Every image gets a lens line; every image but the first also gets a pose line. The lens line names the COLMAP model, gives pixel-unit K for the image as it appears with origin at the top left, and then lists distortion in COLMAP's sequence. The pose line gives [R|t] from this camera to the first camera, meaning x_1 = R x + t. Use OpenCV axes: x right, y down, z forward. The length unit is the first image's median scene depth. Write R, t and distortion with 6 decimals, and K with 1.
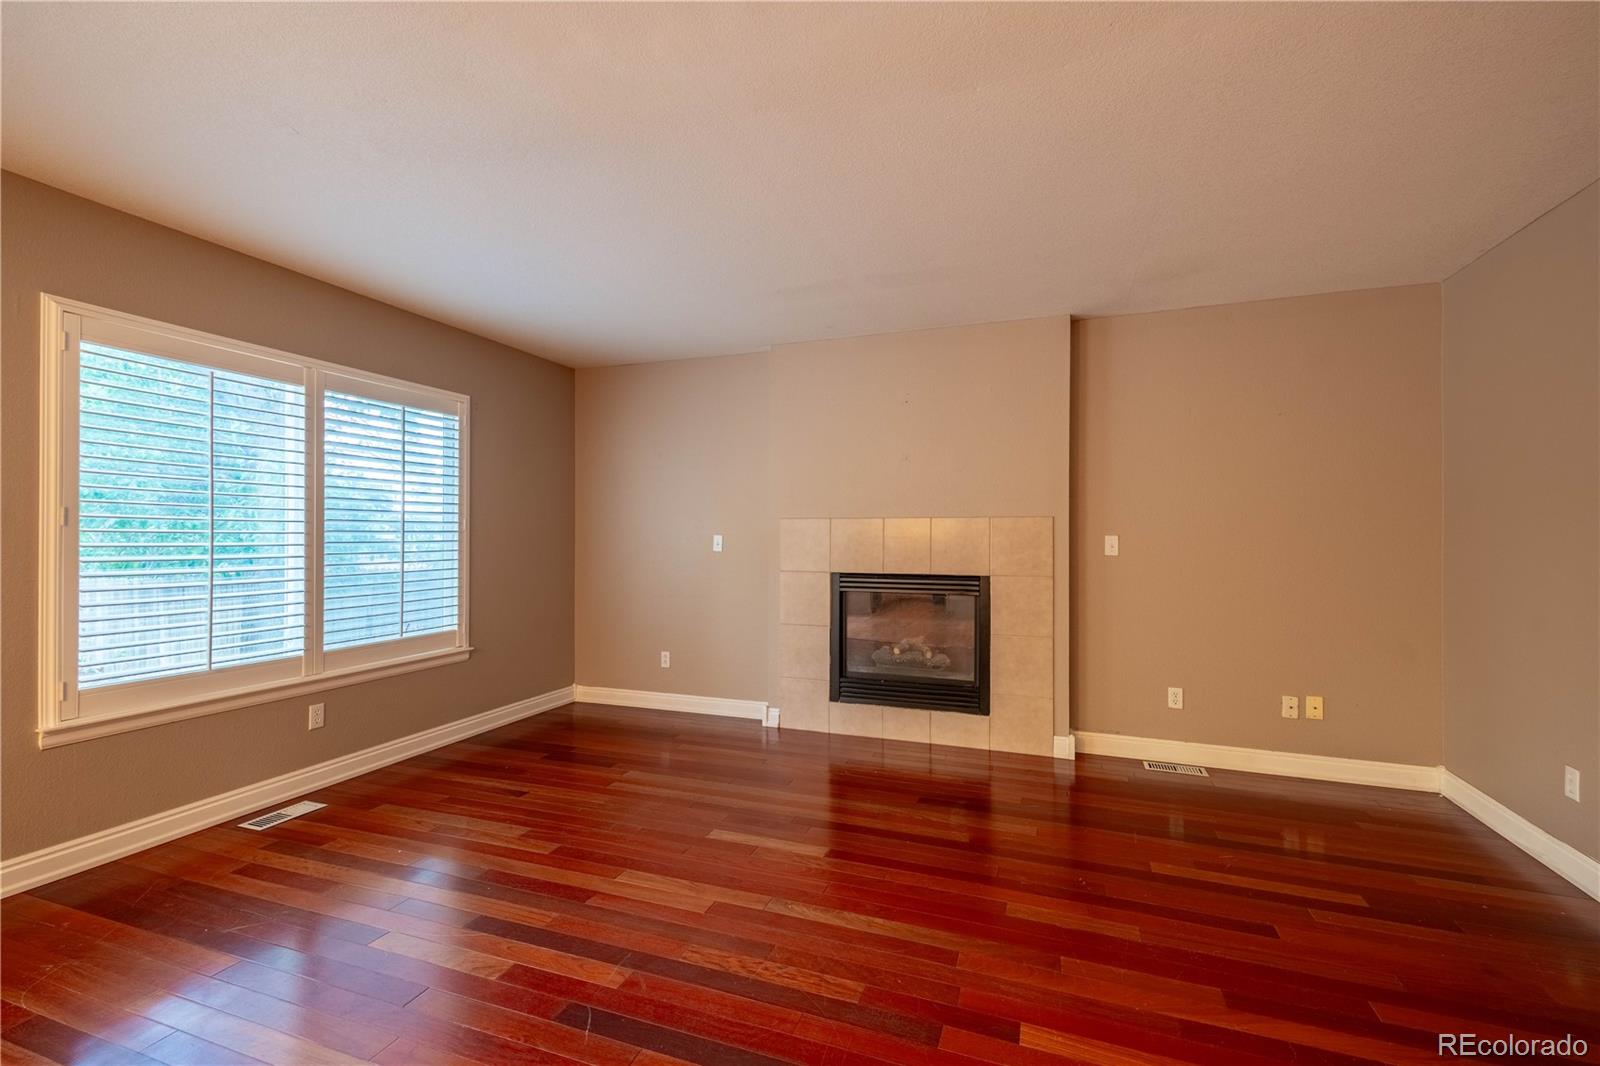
lens RADIAL K [[699.8, 0, 797.3], [0, 699.8, 535.2], [0, 0, 1]] dist [0.046093, -0.014489]
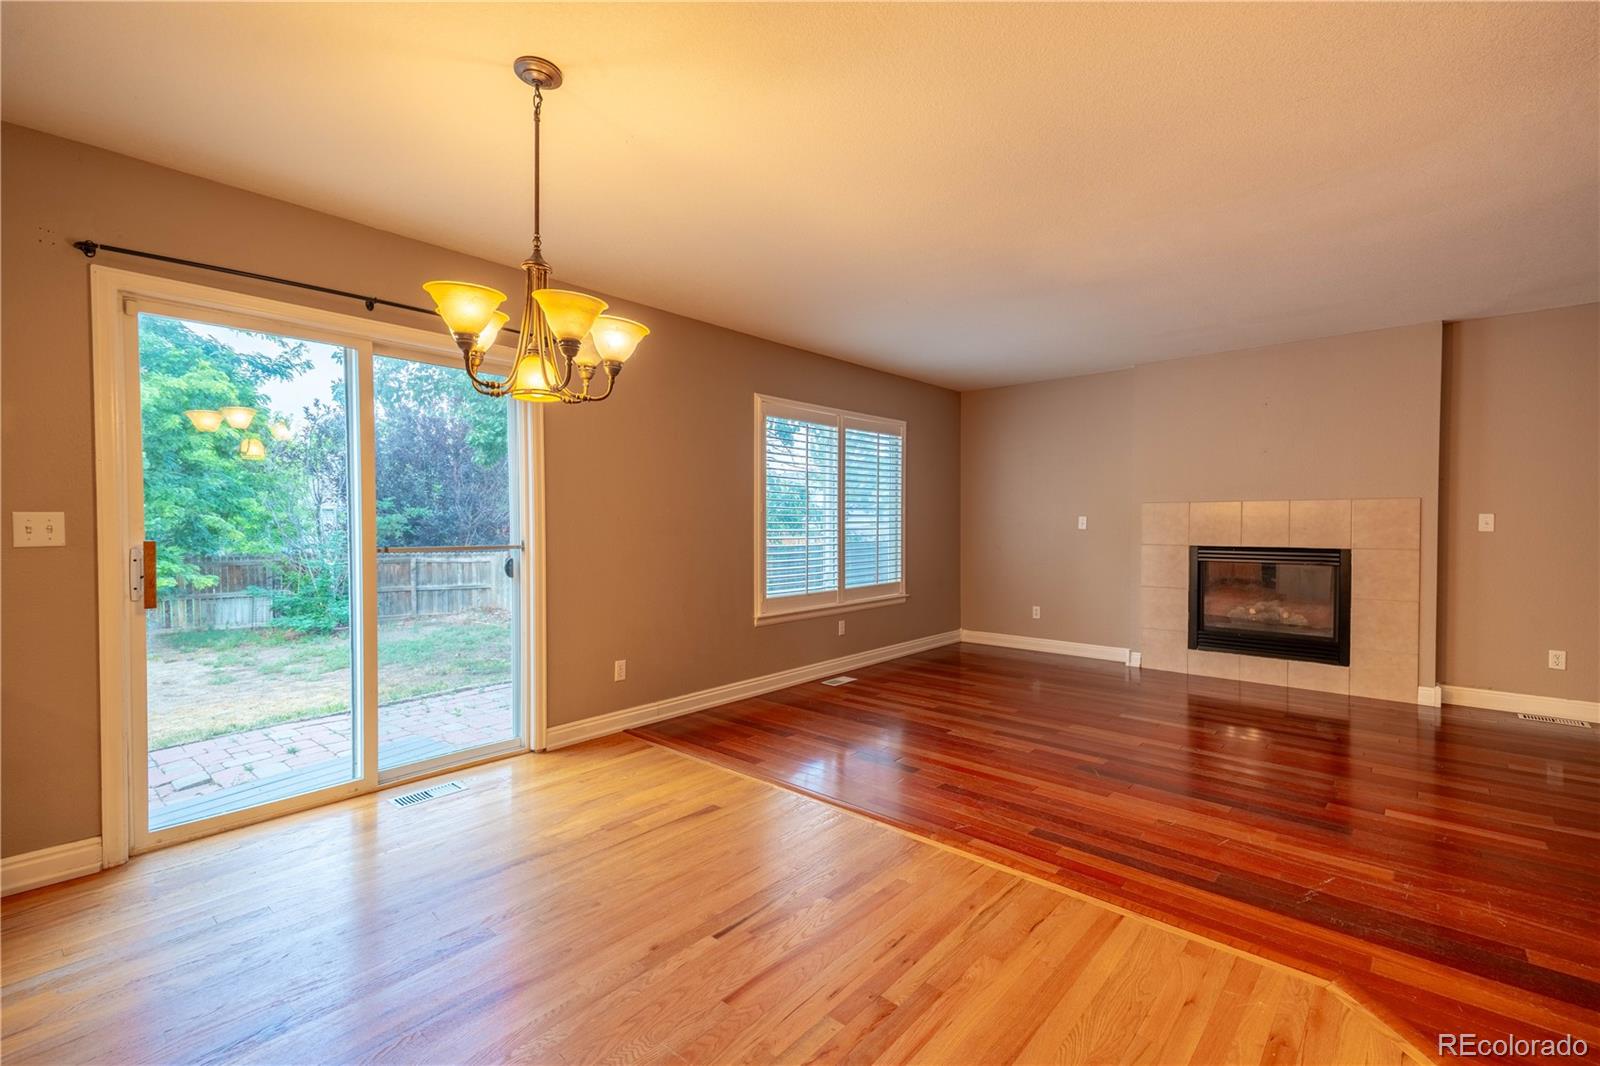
lens RADIAL K [[699.8, 0, 797.3], [0, 699.8, 535.2], [0, 0, 1]] dist [0.046093, -0.014489]
pose [[0.933963, 0.003516, -0.357351, -0.165745], [0.004654, 0.999747, 0.021999, 0.003906], [0.357338, -0.022209, 0.933711, -0.455586]]
